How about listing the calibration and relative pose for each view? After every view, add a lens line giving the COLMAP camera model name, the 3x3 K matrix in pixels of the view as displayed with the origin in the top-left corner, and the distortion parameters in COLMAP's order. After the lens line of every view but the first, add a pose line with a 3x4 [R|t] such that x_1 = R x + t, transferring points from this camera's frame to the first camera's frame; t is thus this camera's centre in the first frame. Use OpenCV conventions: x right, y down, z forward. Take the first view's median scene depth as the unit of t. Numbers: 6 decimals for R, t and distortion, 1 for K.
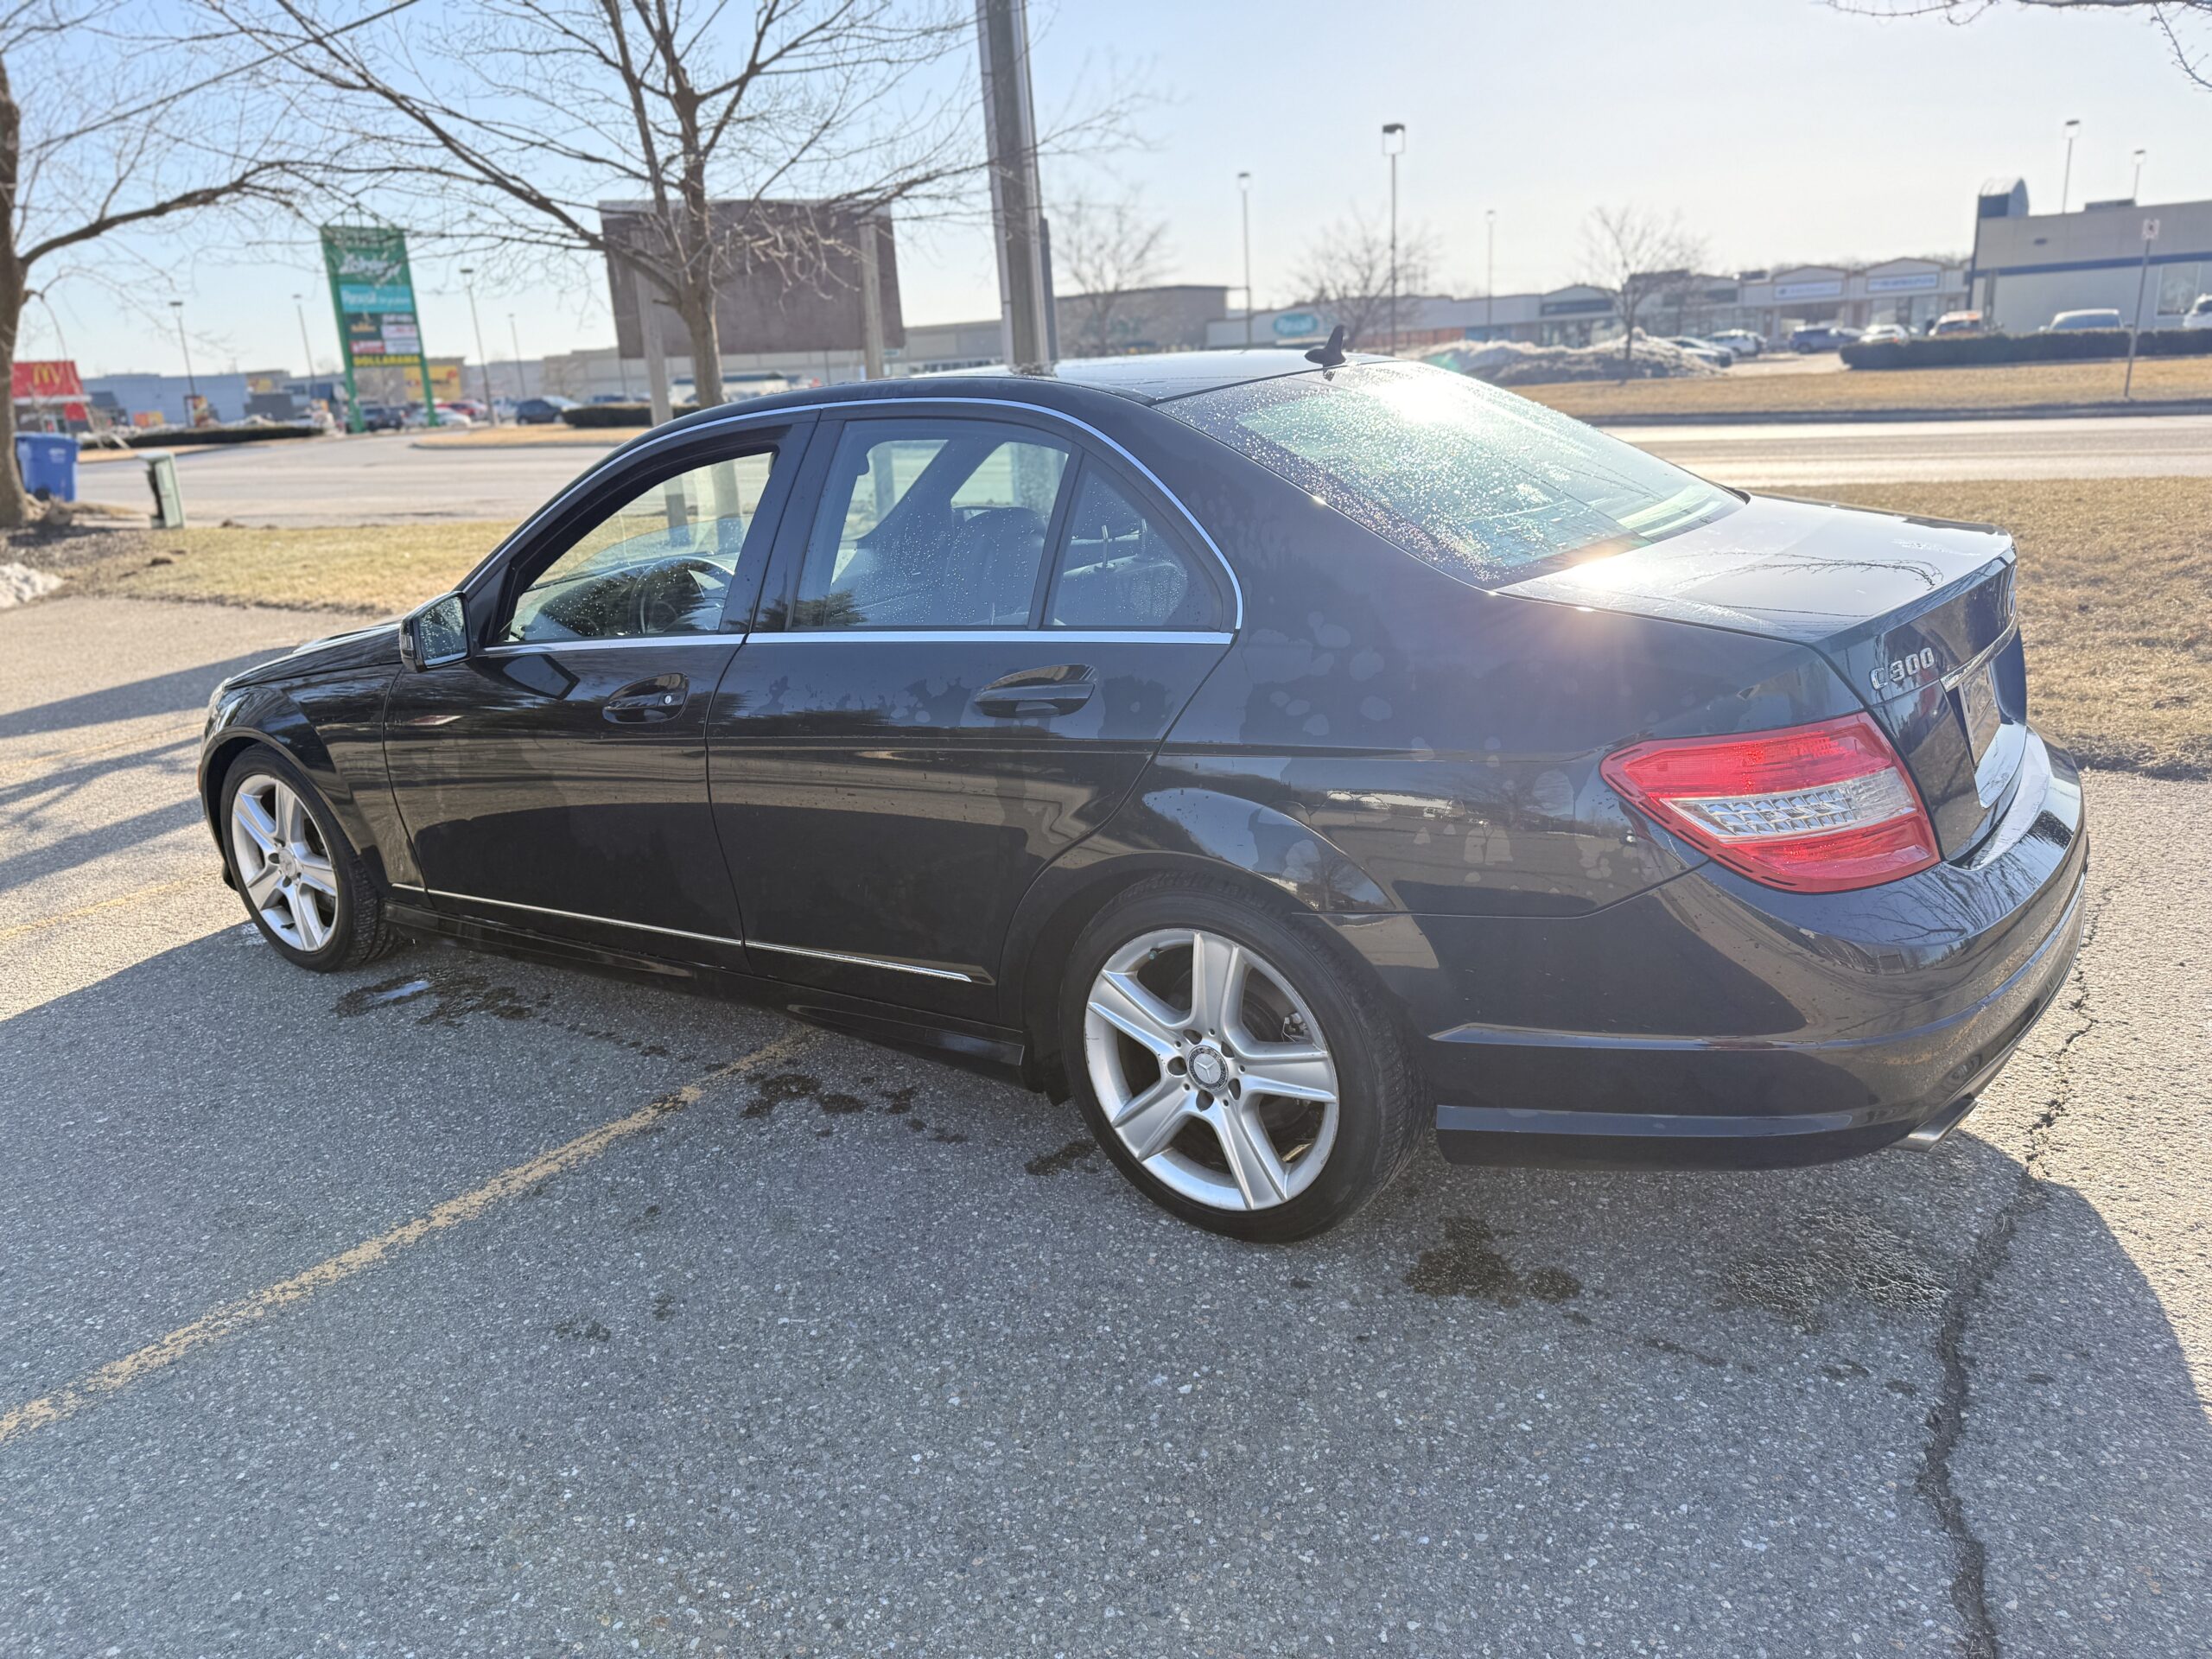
lens RADIAL K [[1581.1, 0, 1110.4], [0, 1581.1, 811.5], [0, 0, 1]] dist [0.031742, -0.030028]
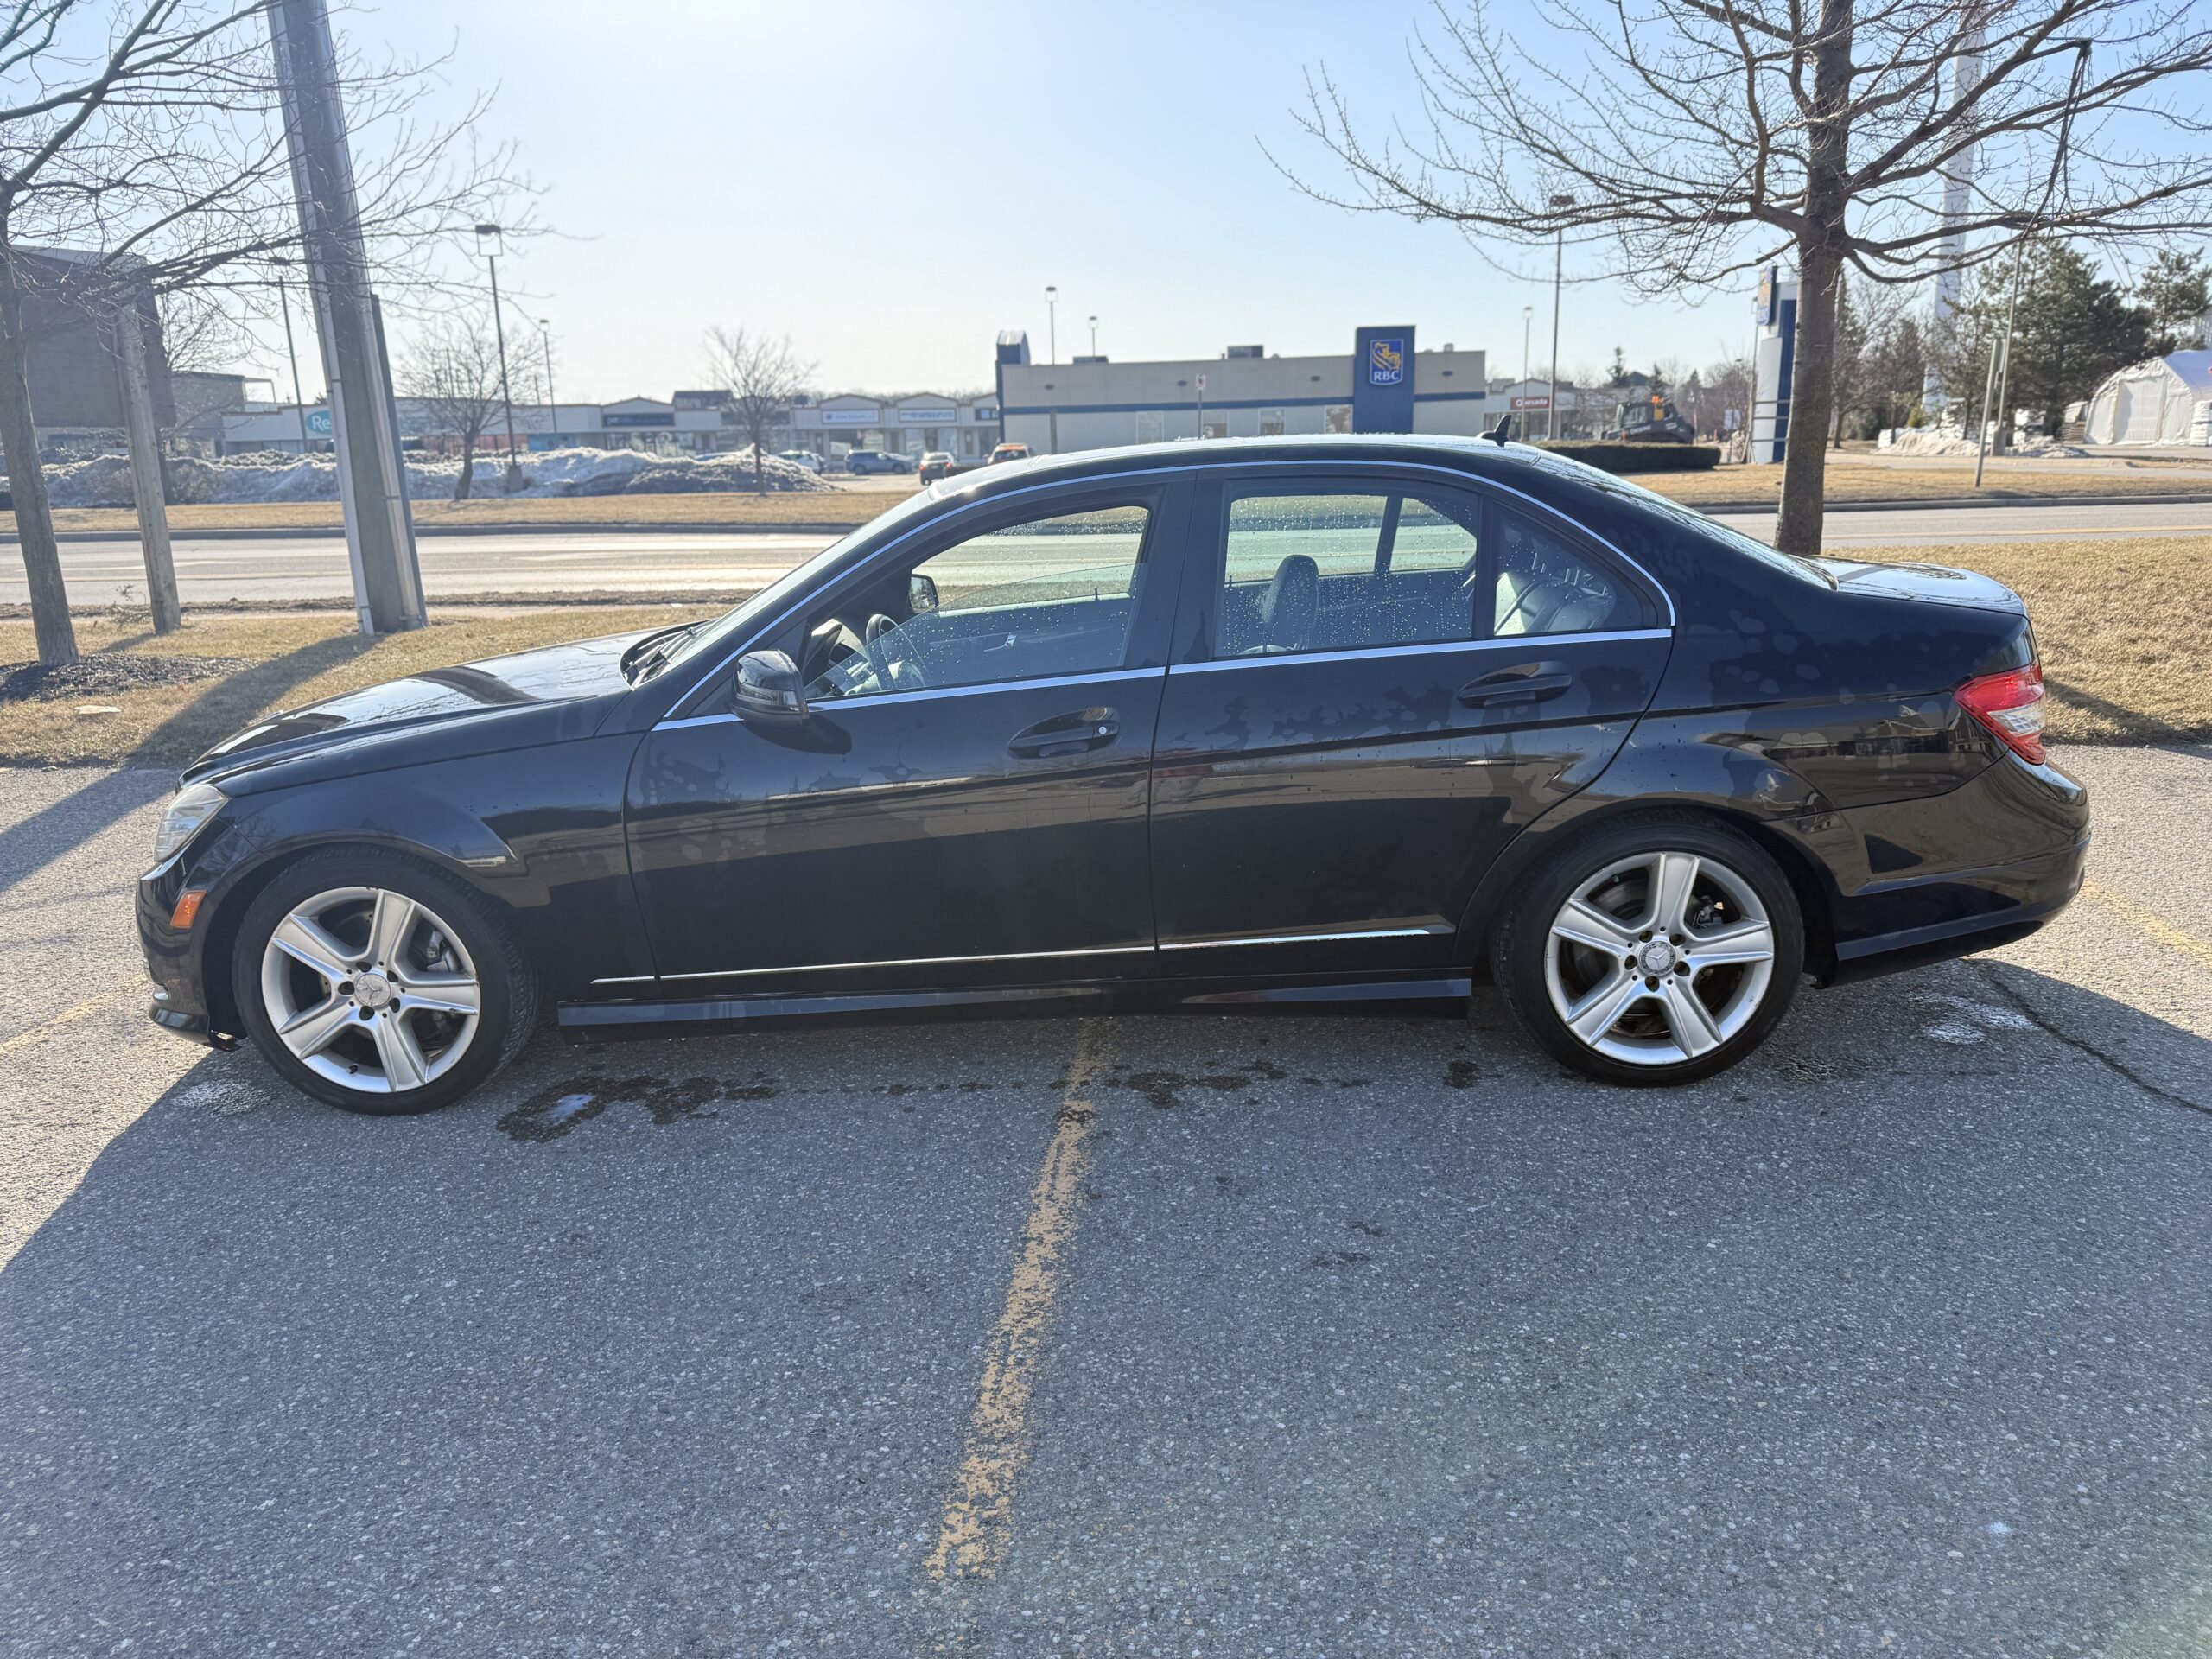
lens RADIAL K [[1581.1, 0, 1112.7], [0, 1581.1, 835.1], [0, 0, 1]] dist [0.031742, -0.030028]
pose [[0.833573, -0.096022, 0.544000, -0.264437], [0.124841, 0.992045, -0.016188, 0.005764], [-0.538118, 0.081407, 0.838929, 0.027297]]
